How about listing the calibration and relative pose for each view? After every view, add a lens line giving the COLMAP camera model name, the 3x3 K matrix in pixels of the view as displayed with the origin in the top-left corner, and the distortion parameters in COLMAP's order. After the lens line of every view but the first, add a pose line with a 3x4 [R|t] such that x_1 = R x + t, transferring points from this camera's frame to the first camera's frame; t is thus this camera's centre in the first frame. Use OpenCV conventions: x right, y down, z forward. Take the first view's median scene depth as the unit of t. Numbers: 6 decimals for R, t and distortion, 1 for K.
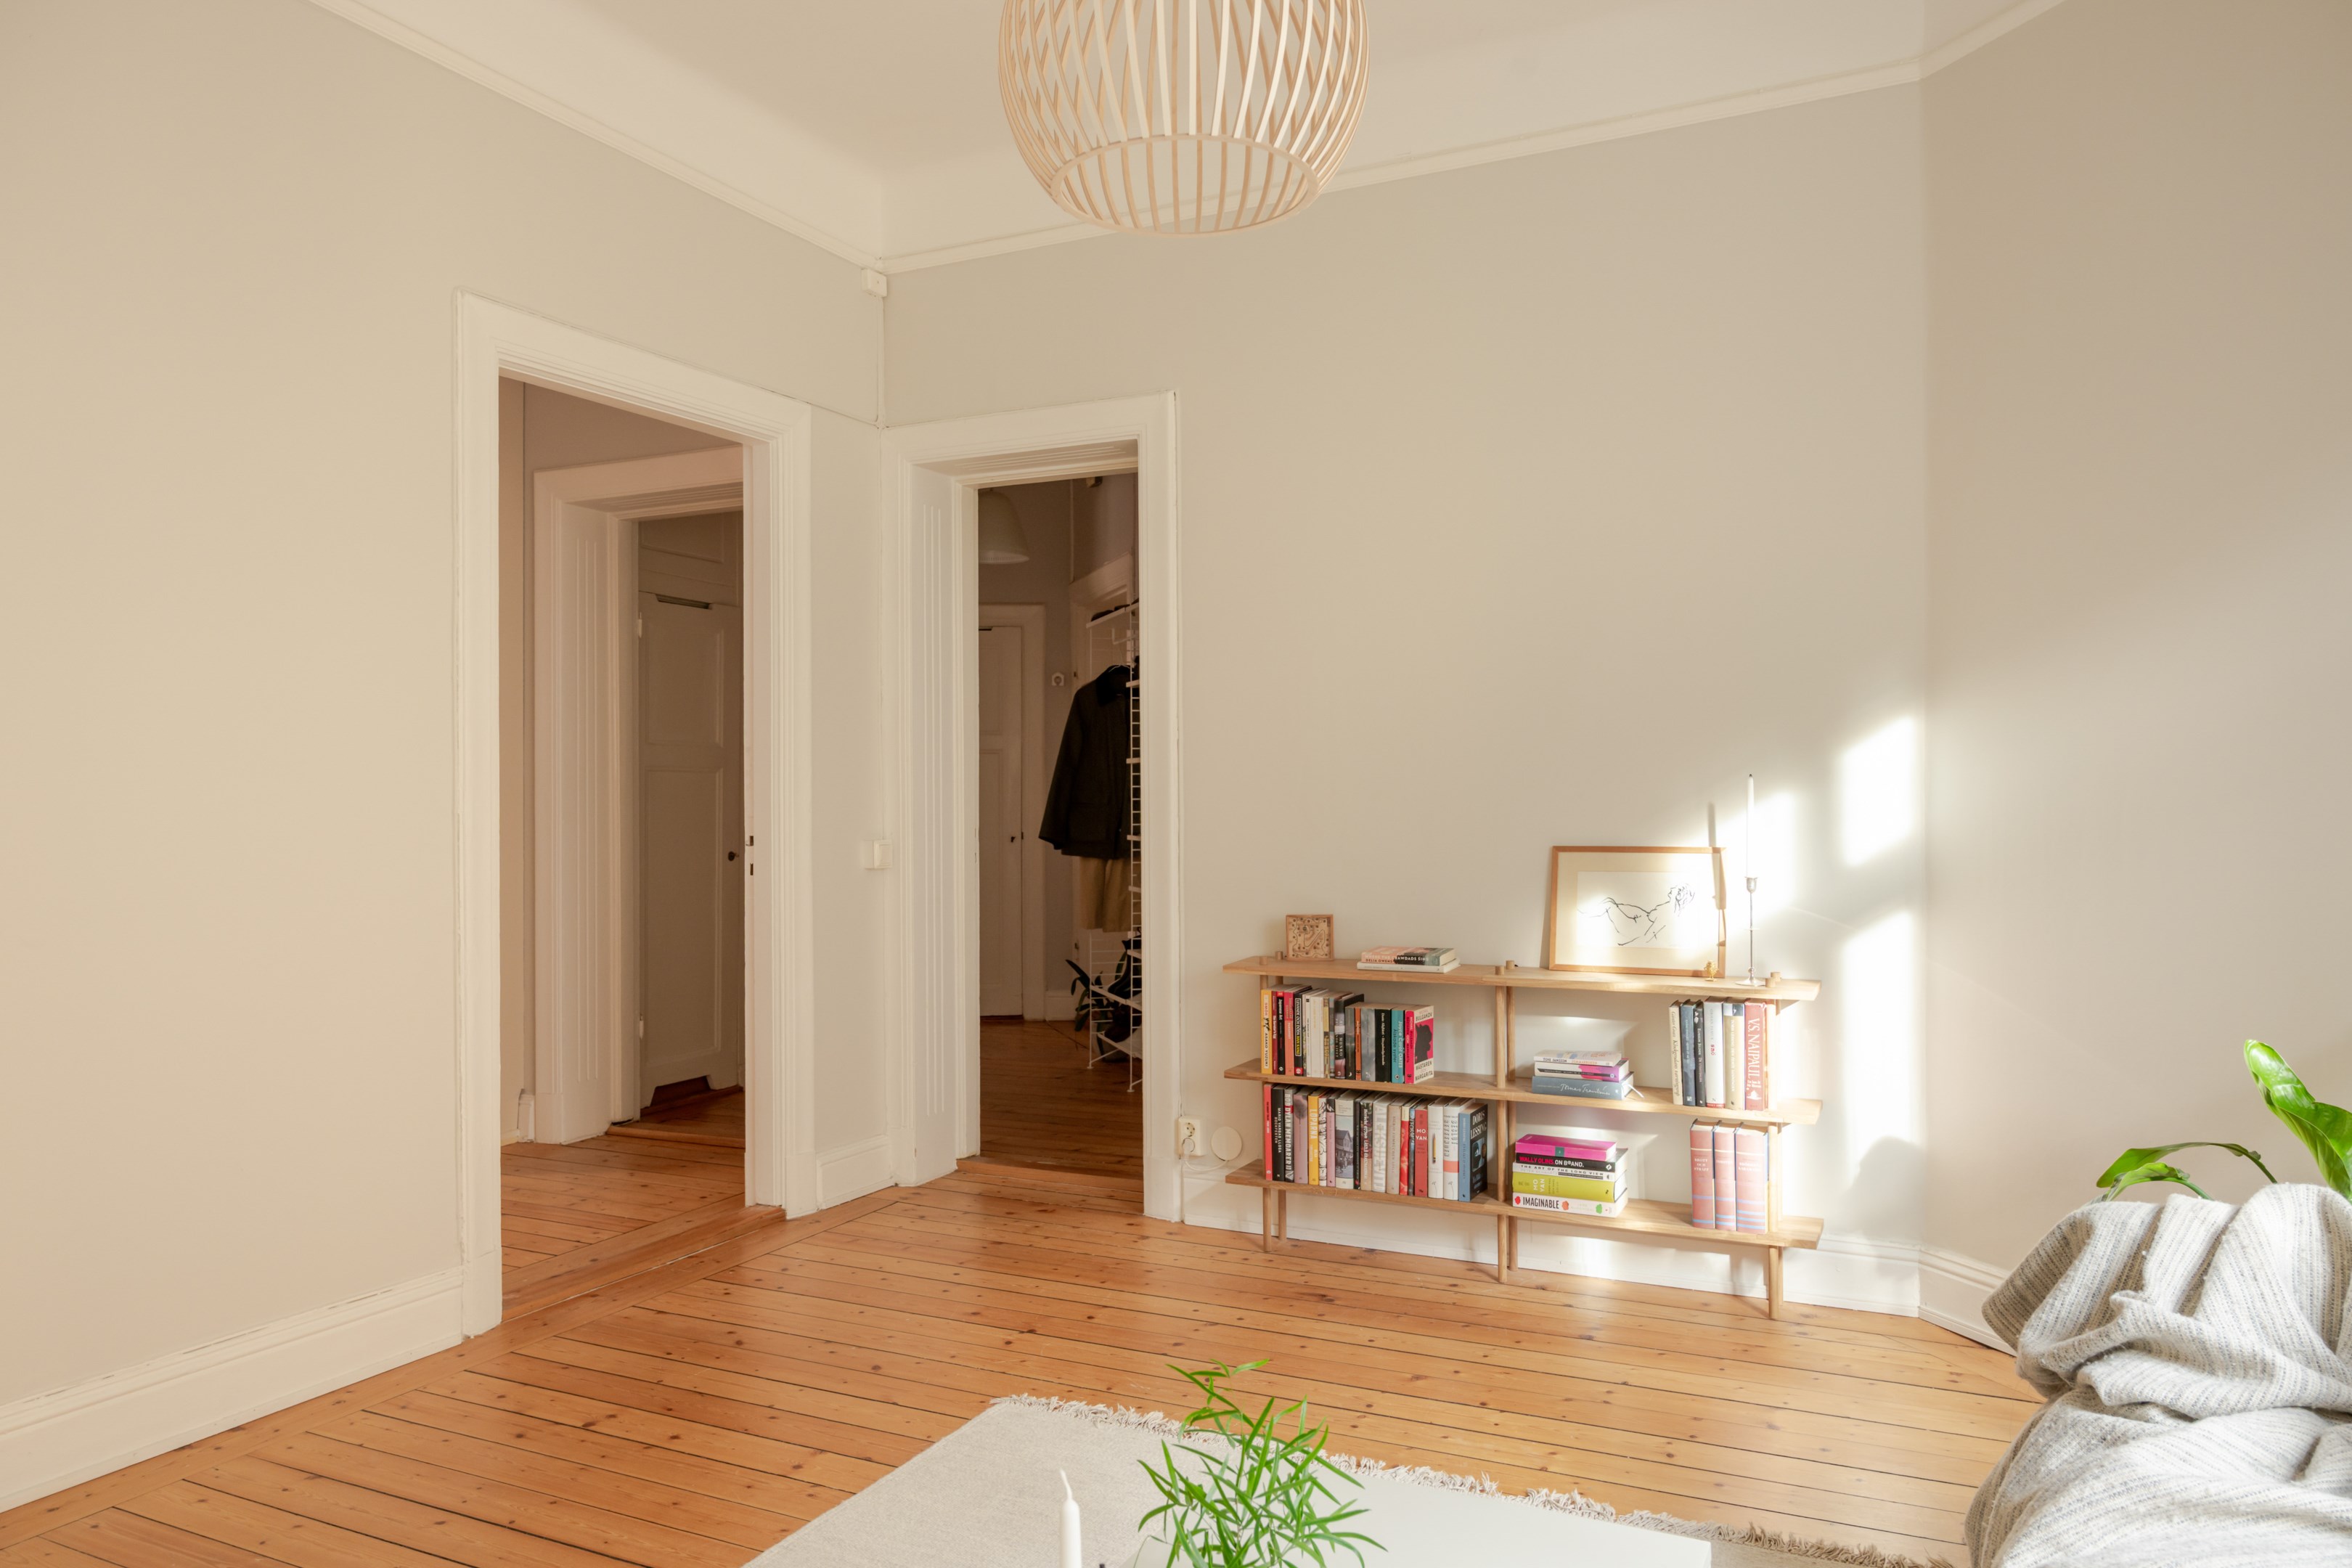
lens RADIAL K [[1552.3, 0, 1177.5], [0, 1552.3, 786.1], [0, 0, 1]] dist [-0.007214, 0.000777]
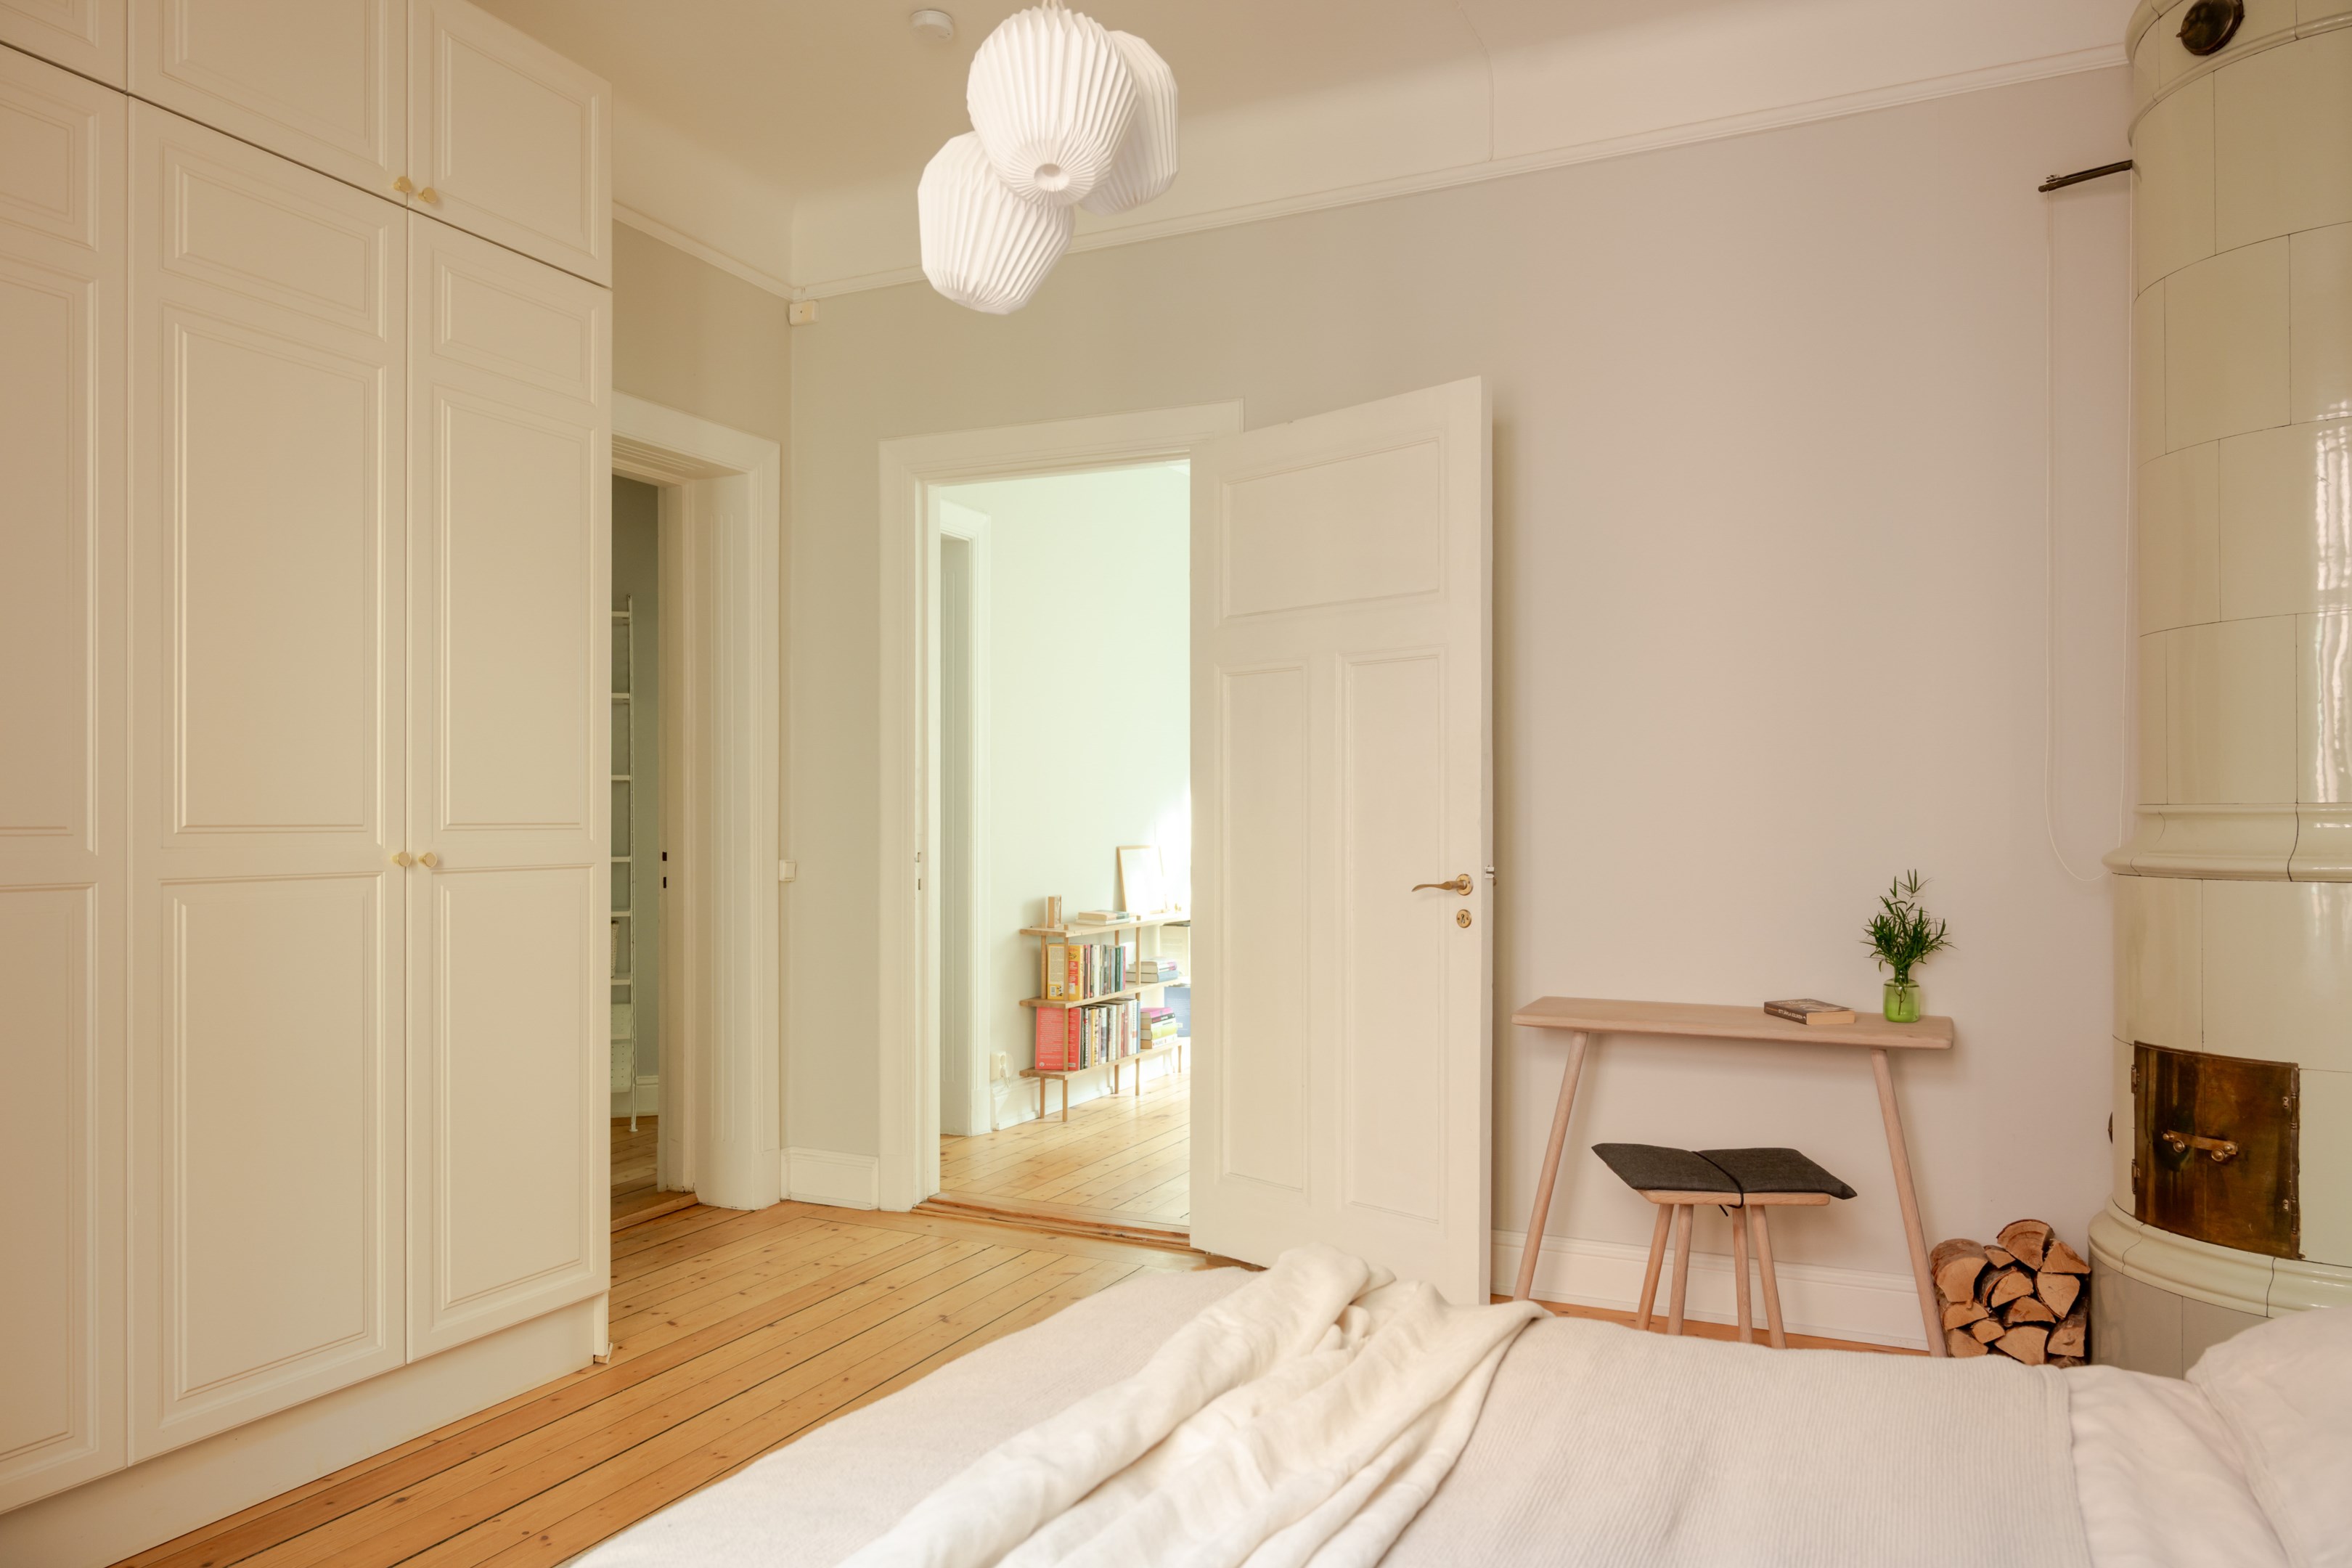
lens RADIAL K [[1552.3, 0, 1183.8], [0, 1552.3, 791.9], [0, 0, 1]] dist [-0.007214, 0.000777]
pose [[-0.024101, 0.018437, 0.999539, -1.503594], [-0.006484, 0.999806, -0.018599, 0.007854], [-0.999688, -0.006930, -0.023977, 0.955613]]
